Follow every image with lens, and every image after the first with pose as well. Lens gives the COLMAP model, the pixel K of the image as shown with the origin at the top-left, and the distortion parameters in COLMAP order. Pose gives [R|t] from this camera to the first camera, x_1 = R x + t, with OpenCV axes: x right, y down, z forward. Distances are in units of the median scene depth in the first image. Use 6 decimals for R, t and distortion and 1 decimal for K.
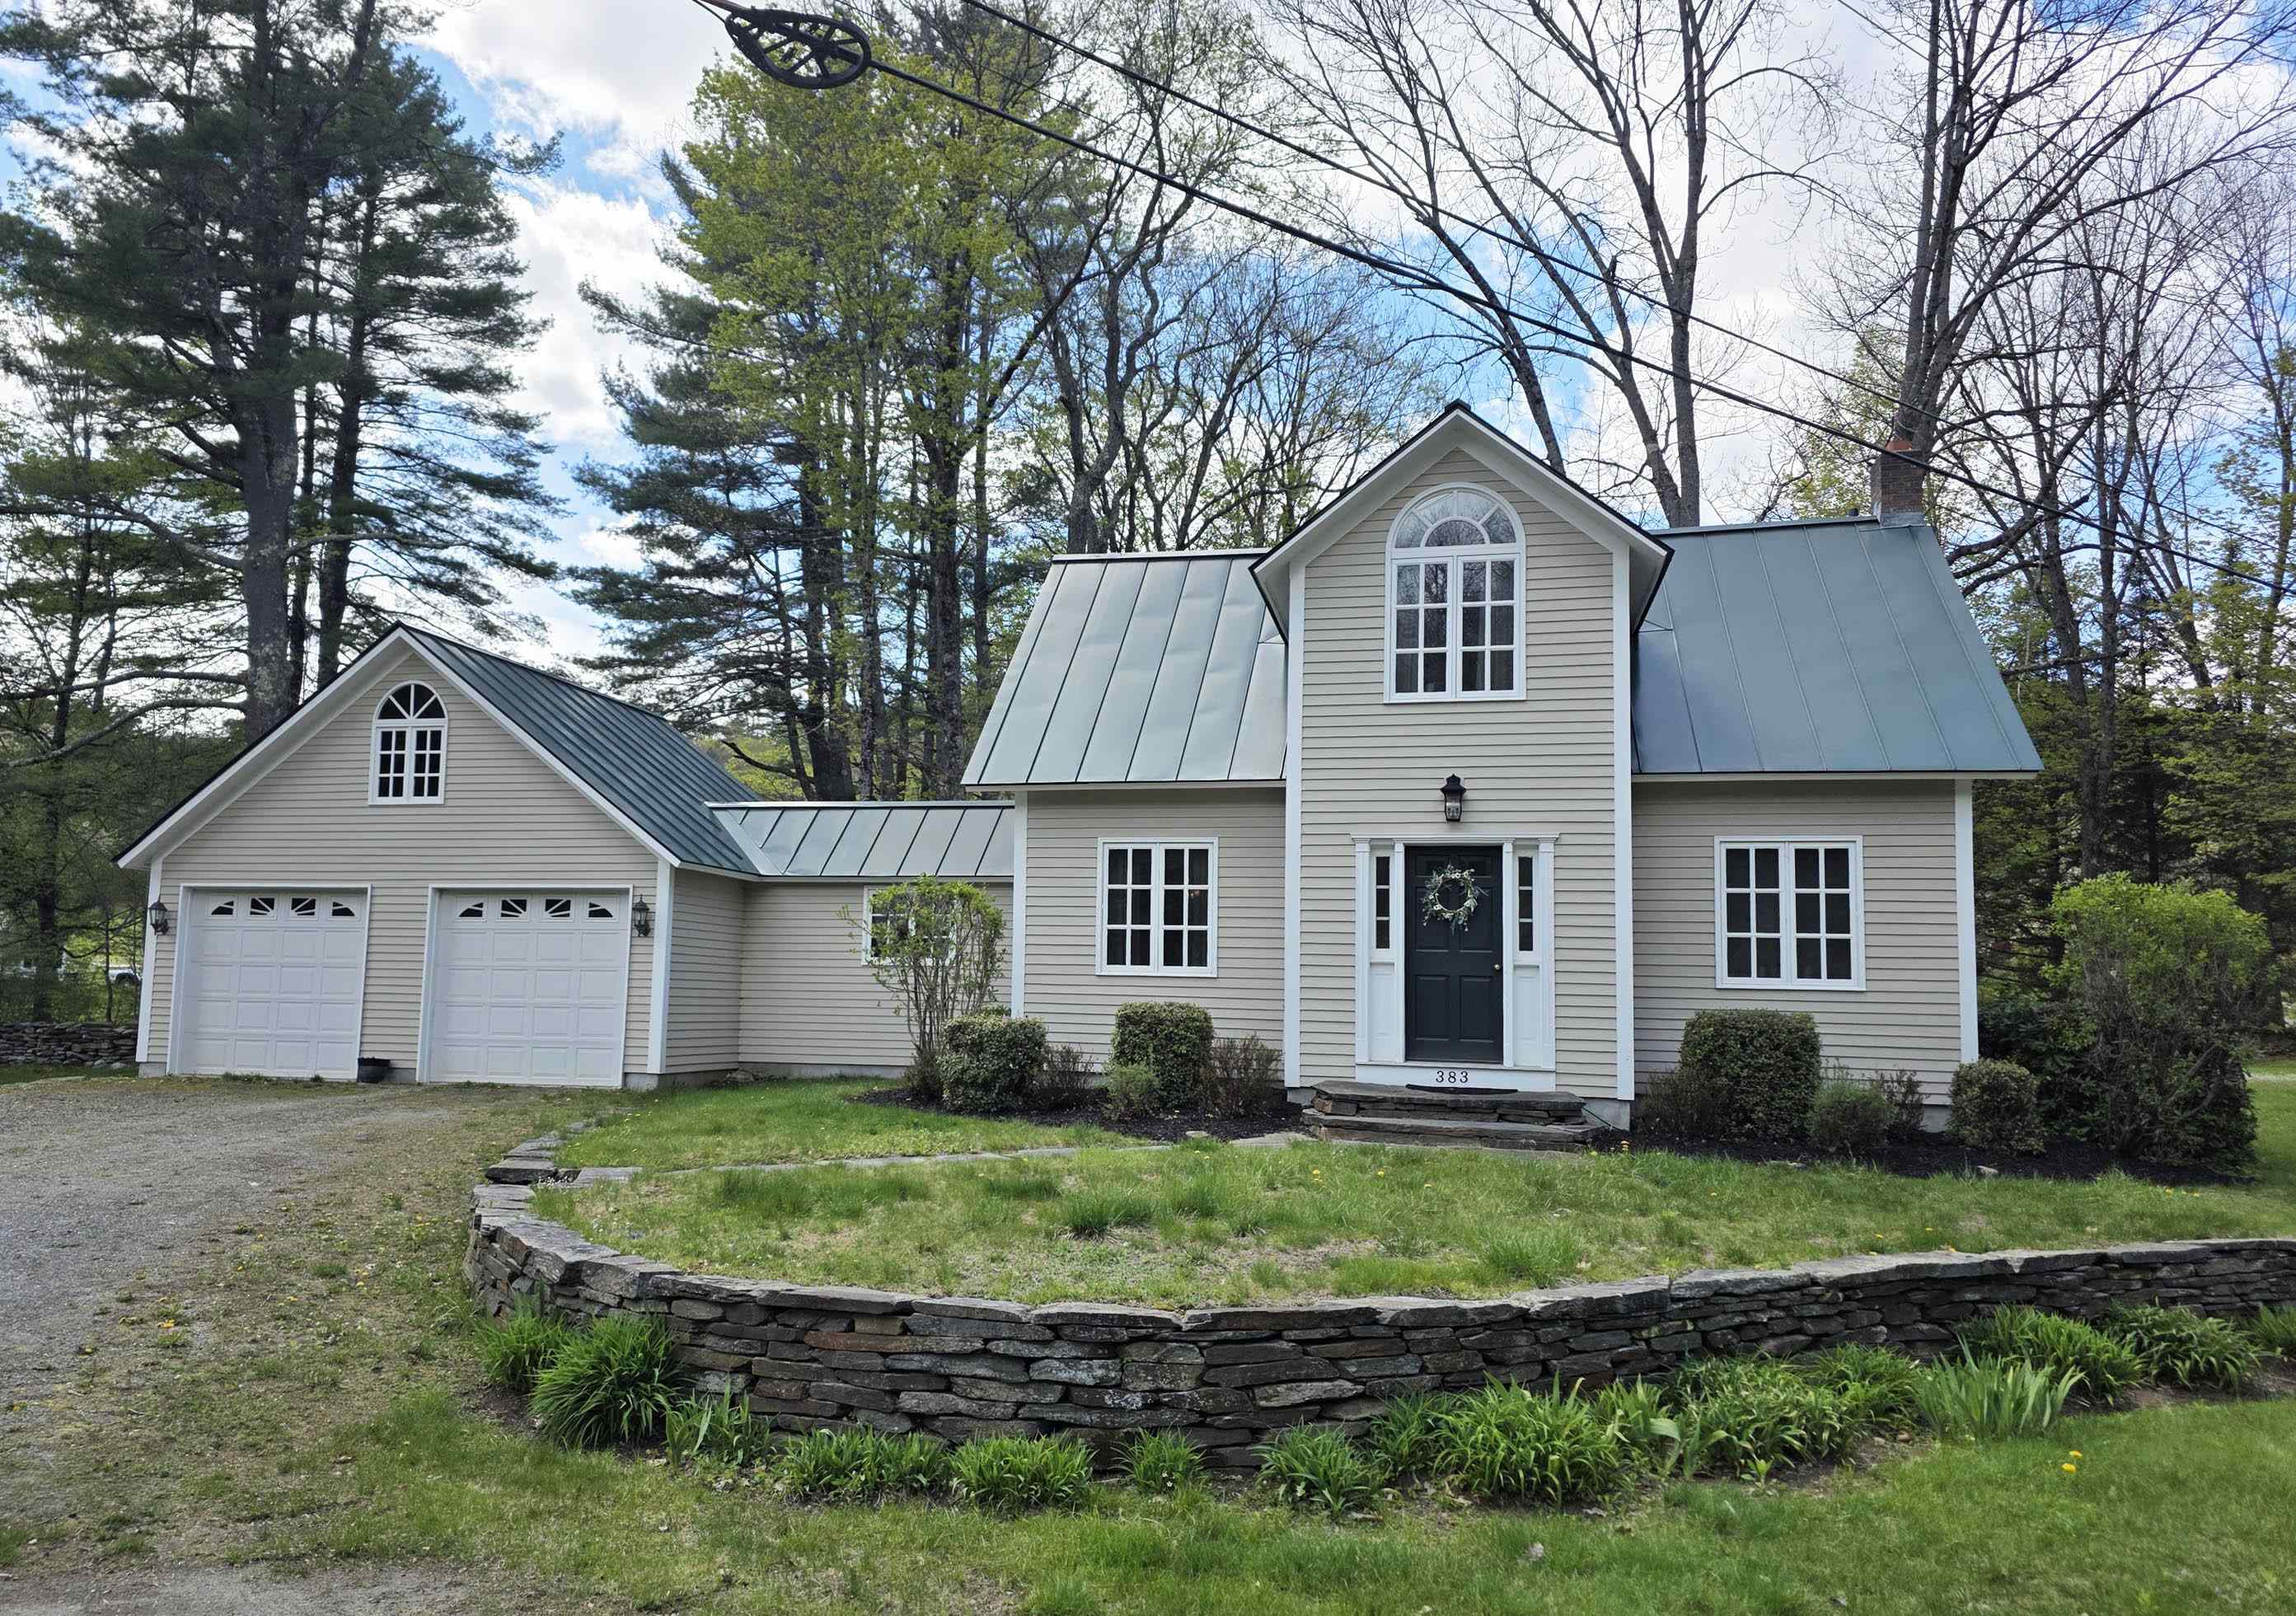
lens RADIAL K [[1646.1, 0, 1112.3], [0, 1646.1, 855.1], [0, 0, 1]] dist [0.053992, -0.022491]
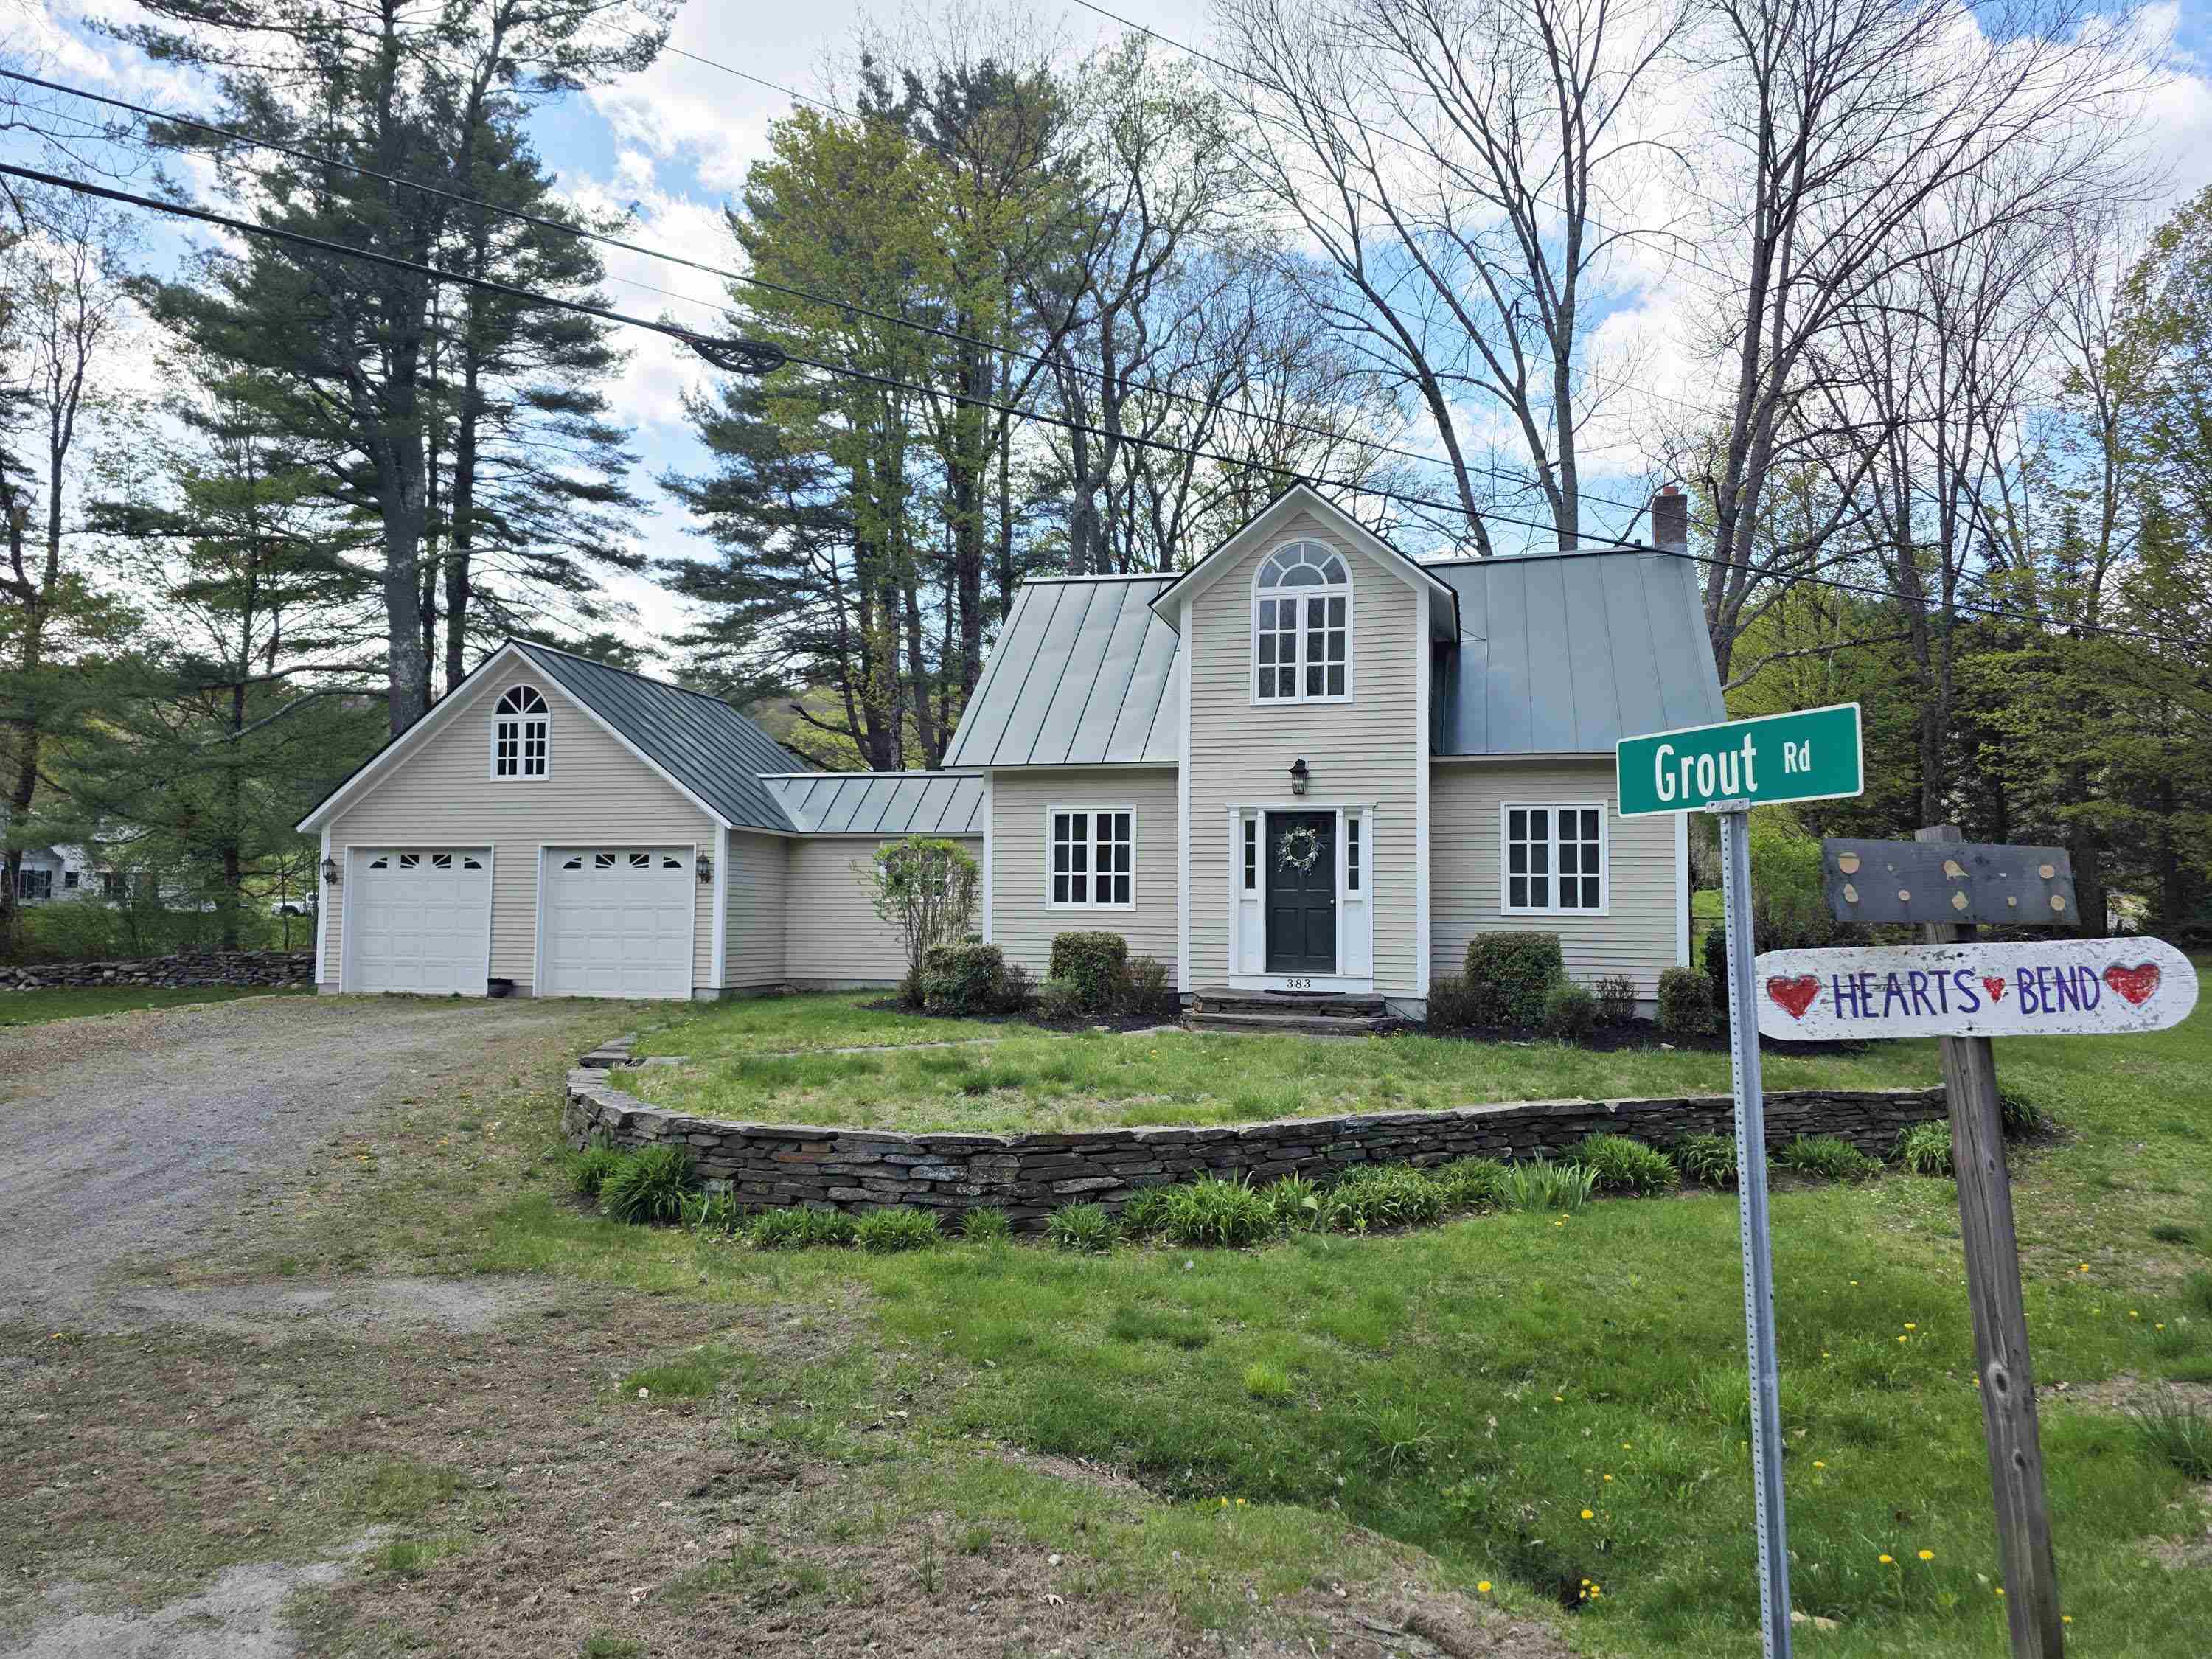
lens RADIAL K [[1483.5, 0, 1158.0], [0, 1483.5, 835.9], [0, 0, 1]] dist [0.064977, -0.045794]
pose [[0.999911, -0.012319, -0.005213, 0.075668], [0.012490, 0.999338, 0.034168, -0.022558], [0.004788, -0.034230, 0.999402, -0.160242]]
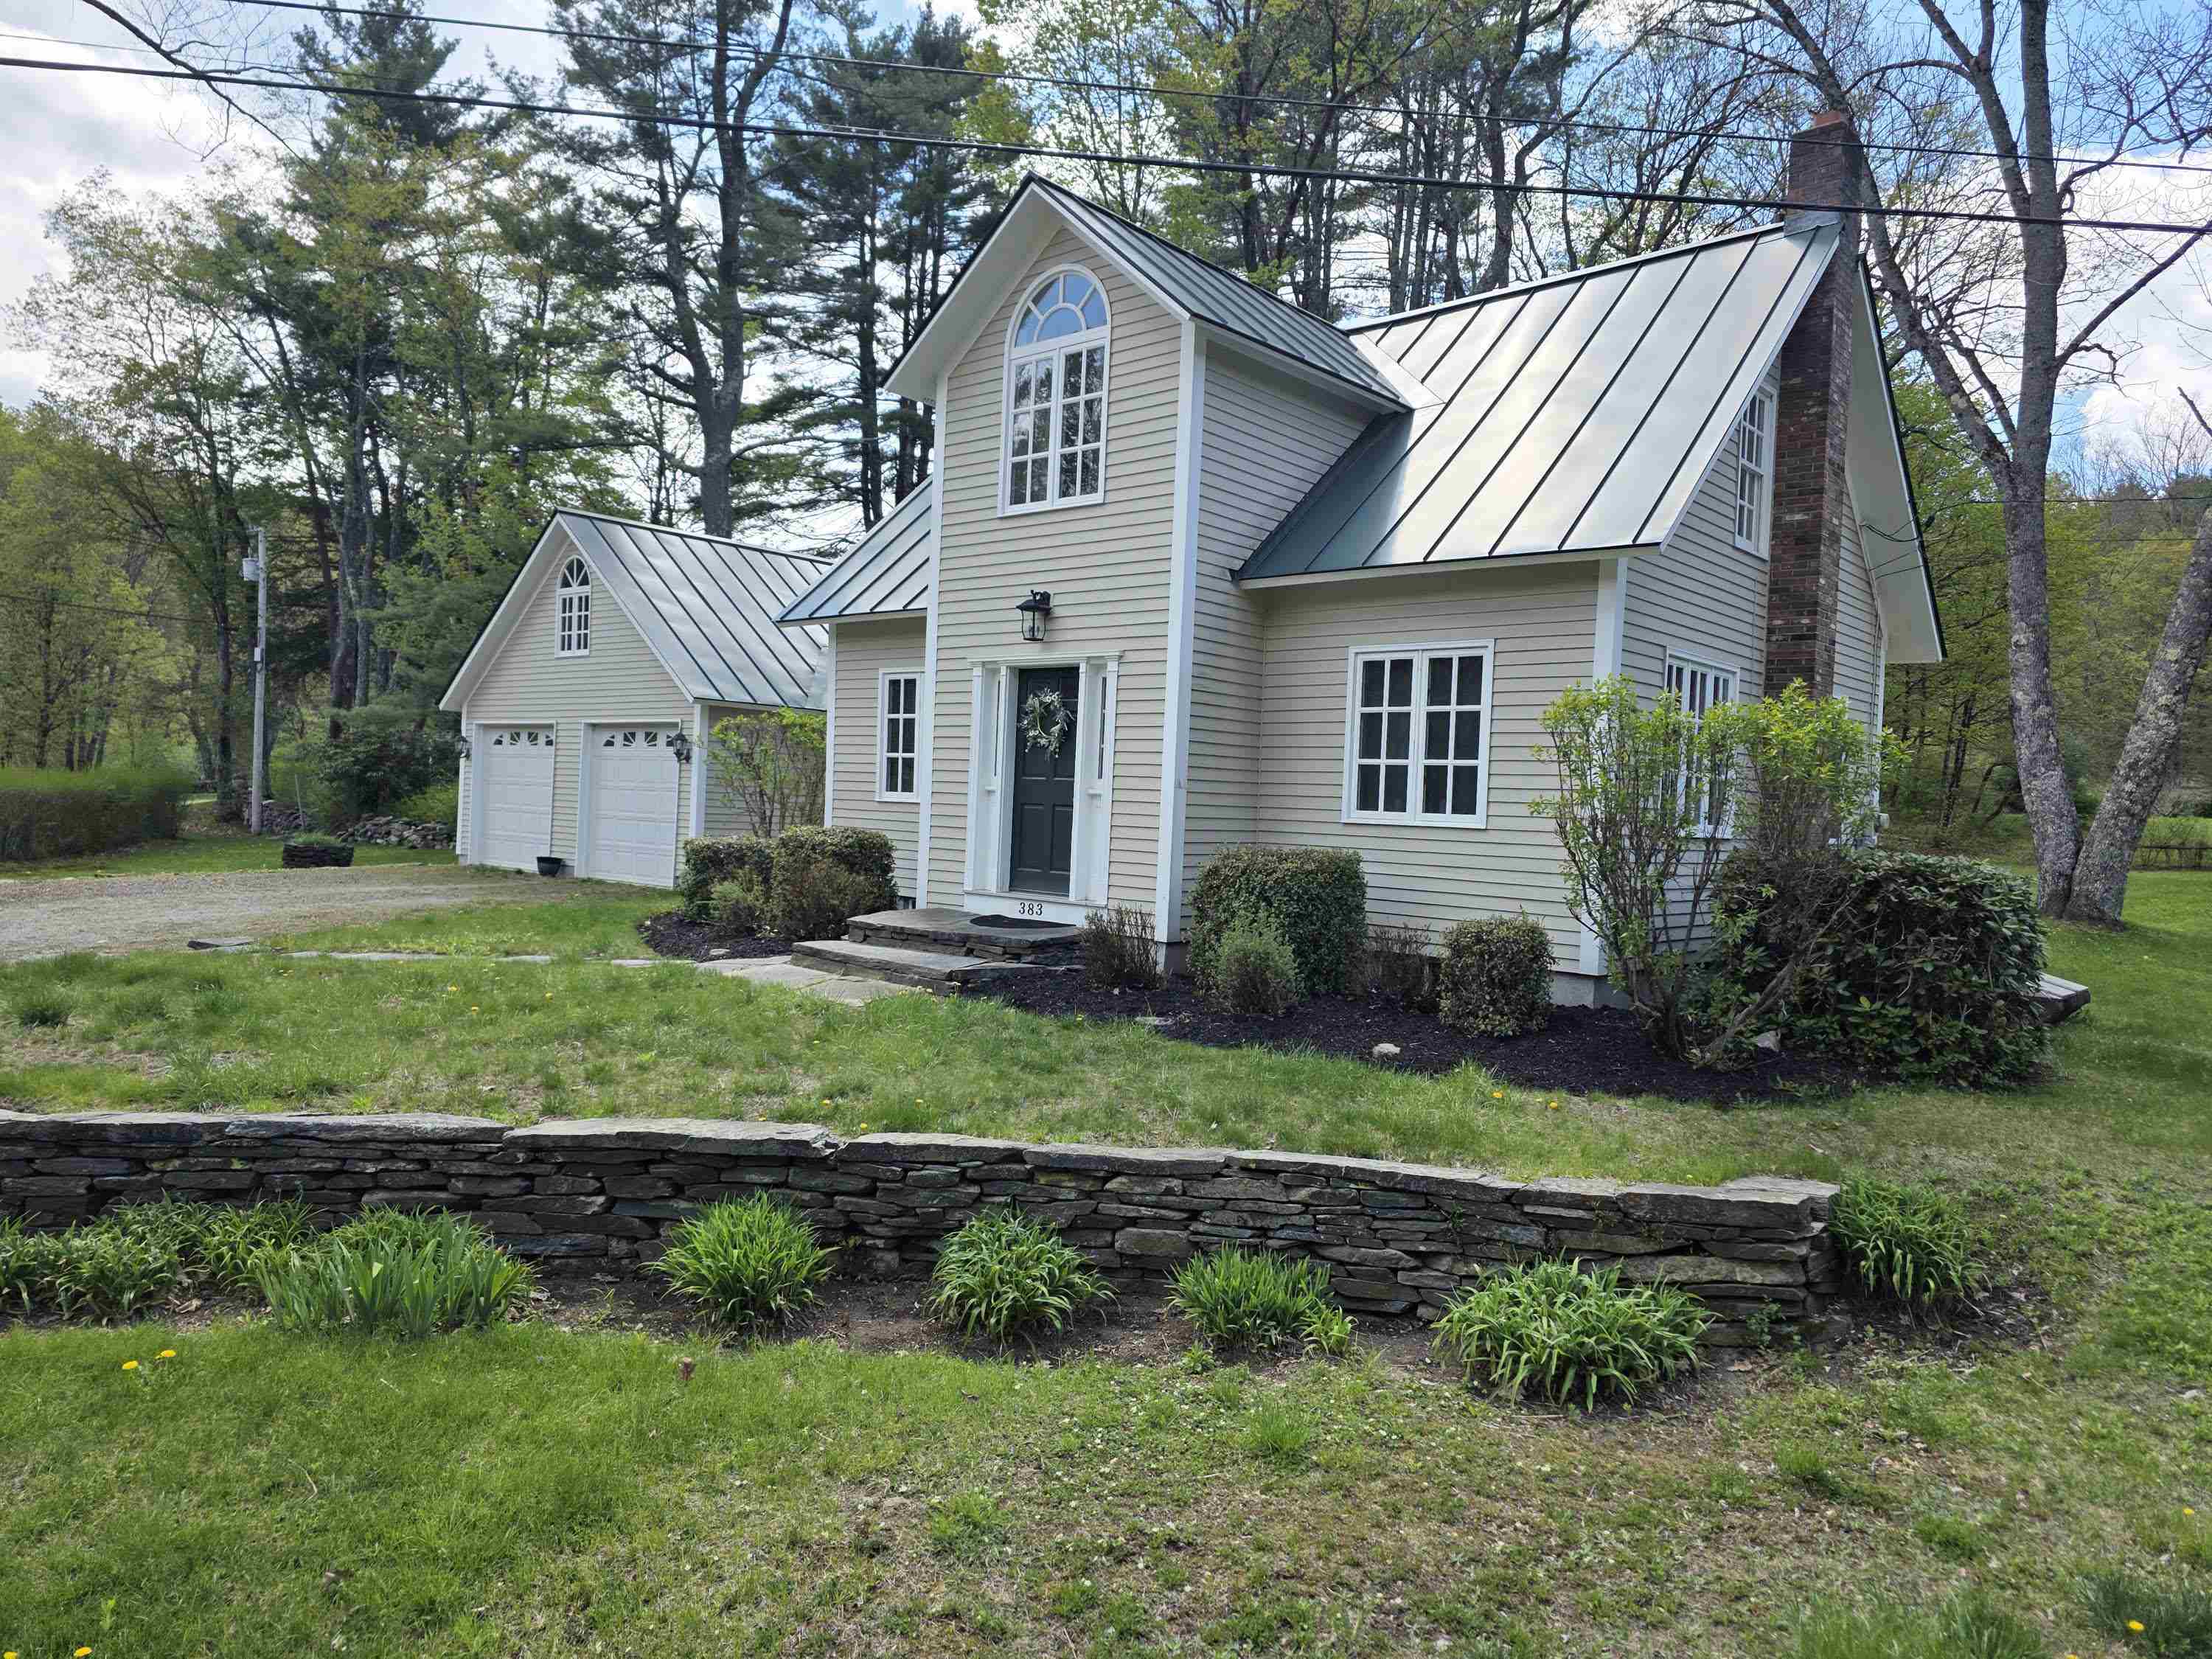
lens RADIAL K [[1483.5, 0, 1126.2], [0, 1483.5, 851.0], [0, 0, 1]] dist [0.064977, -0.045794]
pose [[0.876922, 0.030385, -0.479671, 0.512688], [0.019837, 0.994861, 0.099285, 0.012316], [0.480223, -0.096581, 0.871813, 0.213163]]
